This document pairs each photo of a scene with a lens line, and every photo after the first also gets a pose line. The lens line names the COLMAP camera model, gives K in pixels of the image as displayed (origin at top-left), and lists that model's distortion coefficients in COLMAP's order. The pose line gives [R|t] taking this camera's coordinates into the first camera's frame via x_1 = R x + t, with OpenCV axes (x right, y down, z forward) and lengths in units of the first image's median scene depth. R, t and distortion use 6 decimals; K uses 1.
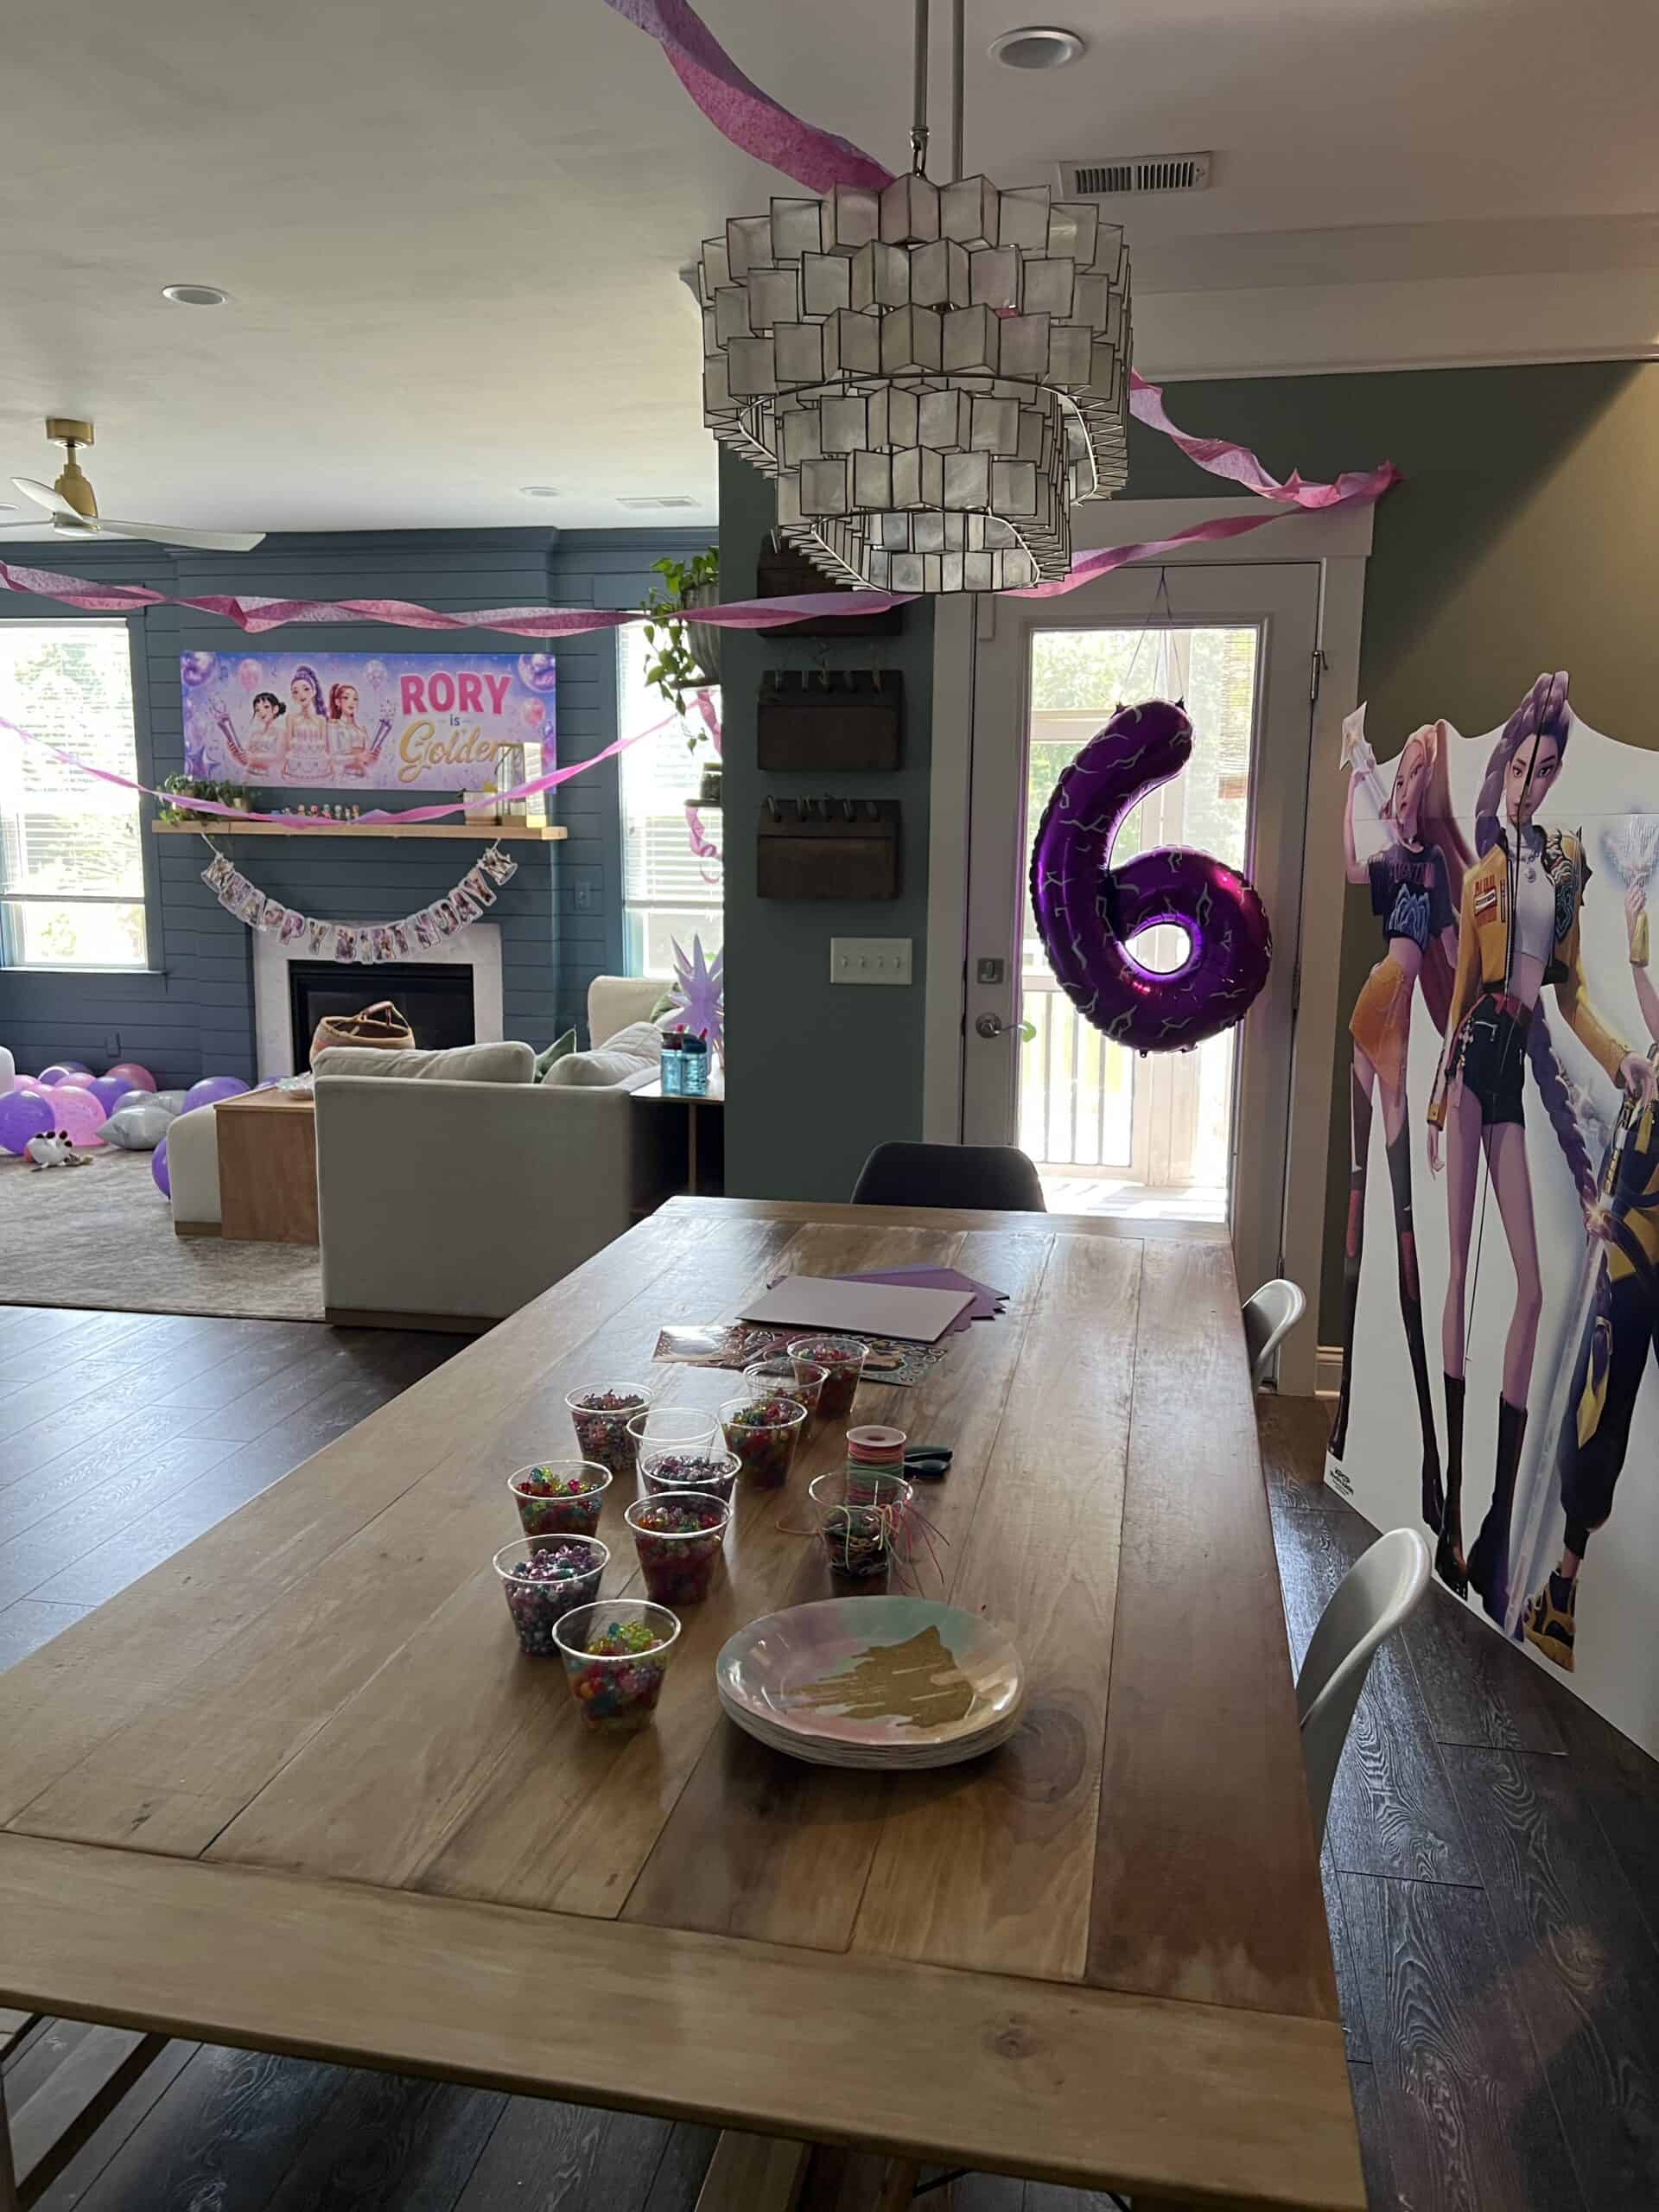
lens RADIAL K [[1672.7, 0, 822.4], [0, 1672.7, 1102.1], [0, 0, 1]] dist [0.032888, -0.024668]
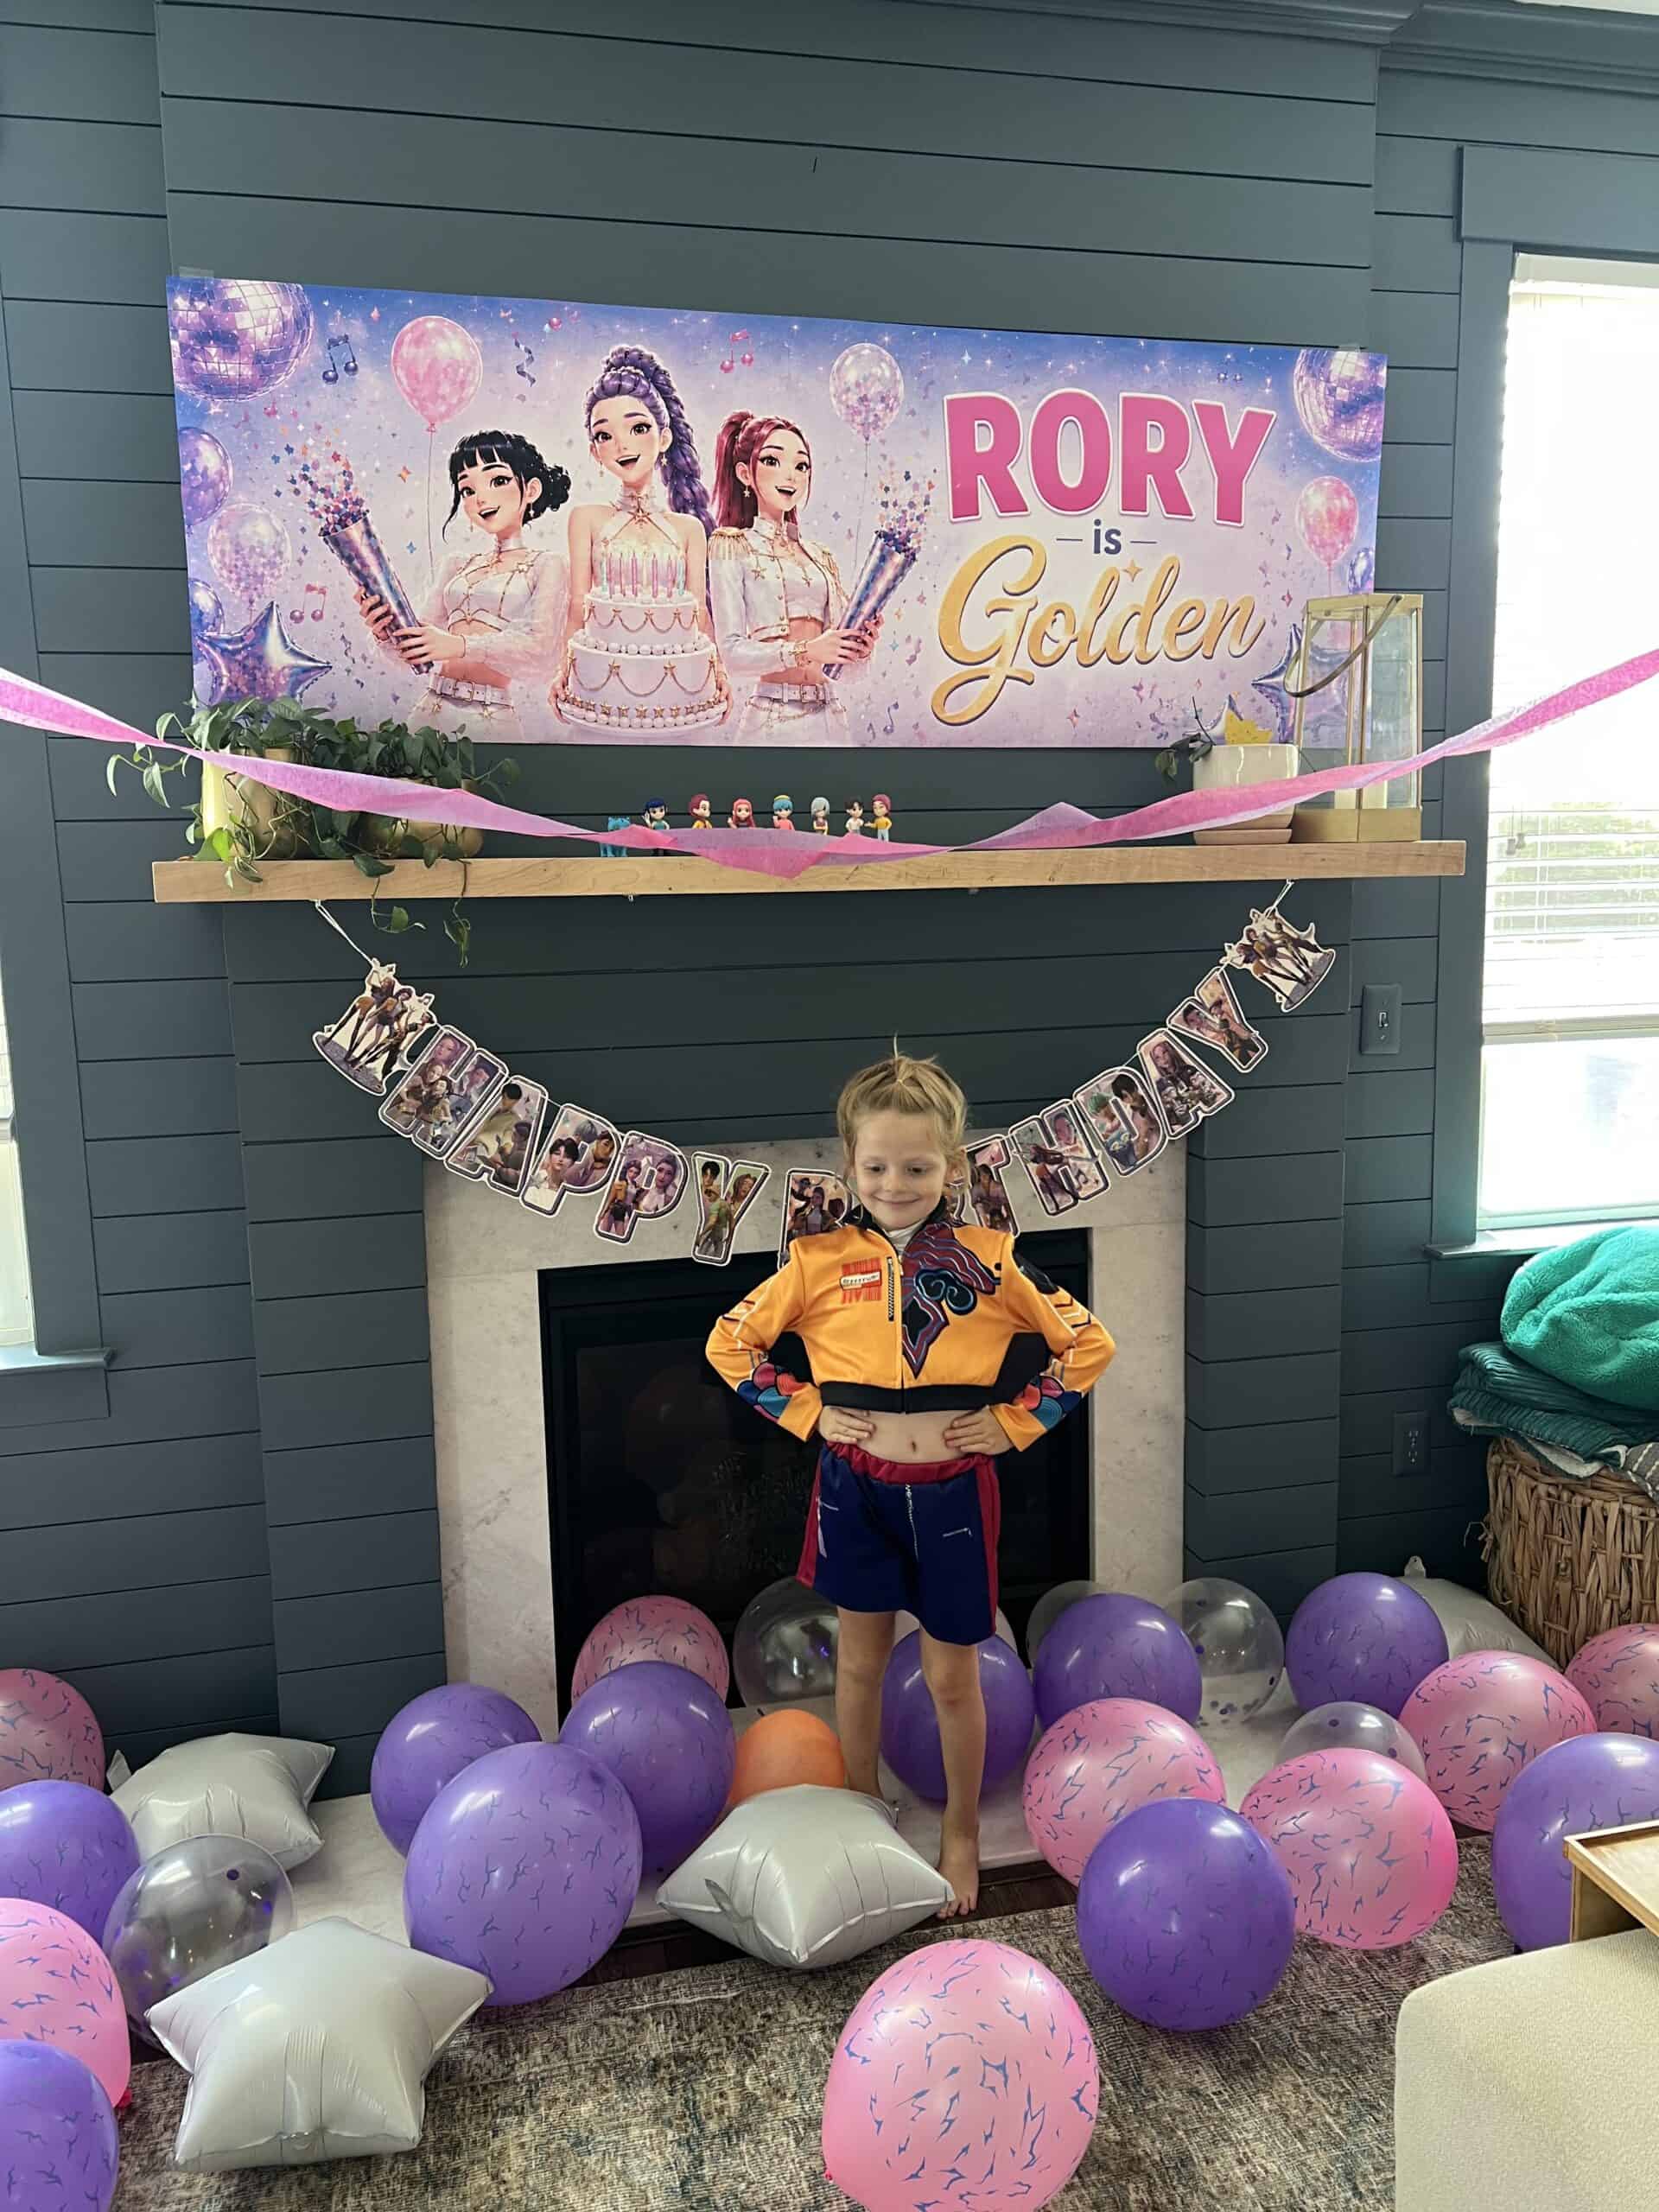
lens RADIAL K [[1672.7, 0, 822.8], [0, 1672.7, 1121.0], [0, 0, 1]] dist [0.032888, -0.024668]
pose [[0.914967, -0.092007, 0.392900, -0.415069], [0.092093, 0.995575, 0.018678, -0.121252], [-0.392880, 0.019094, 0.919392, 0.709146]]
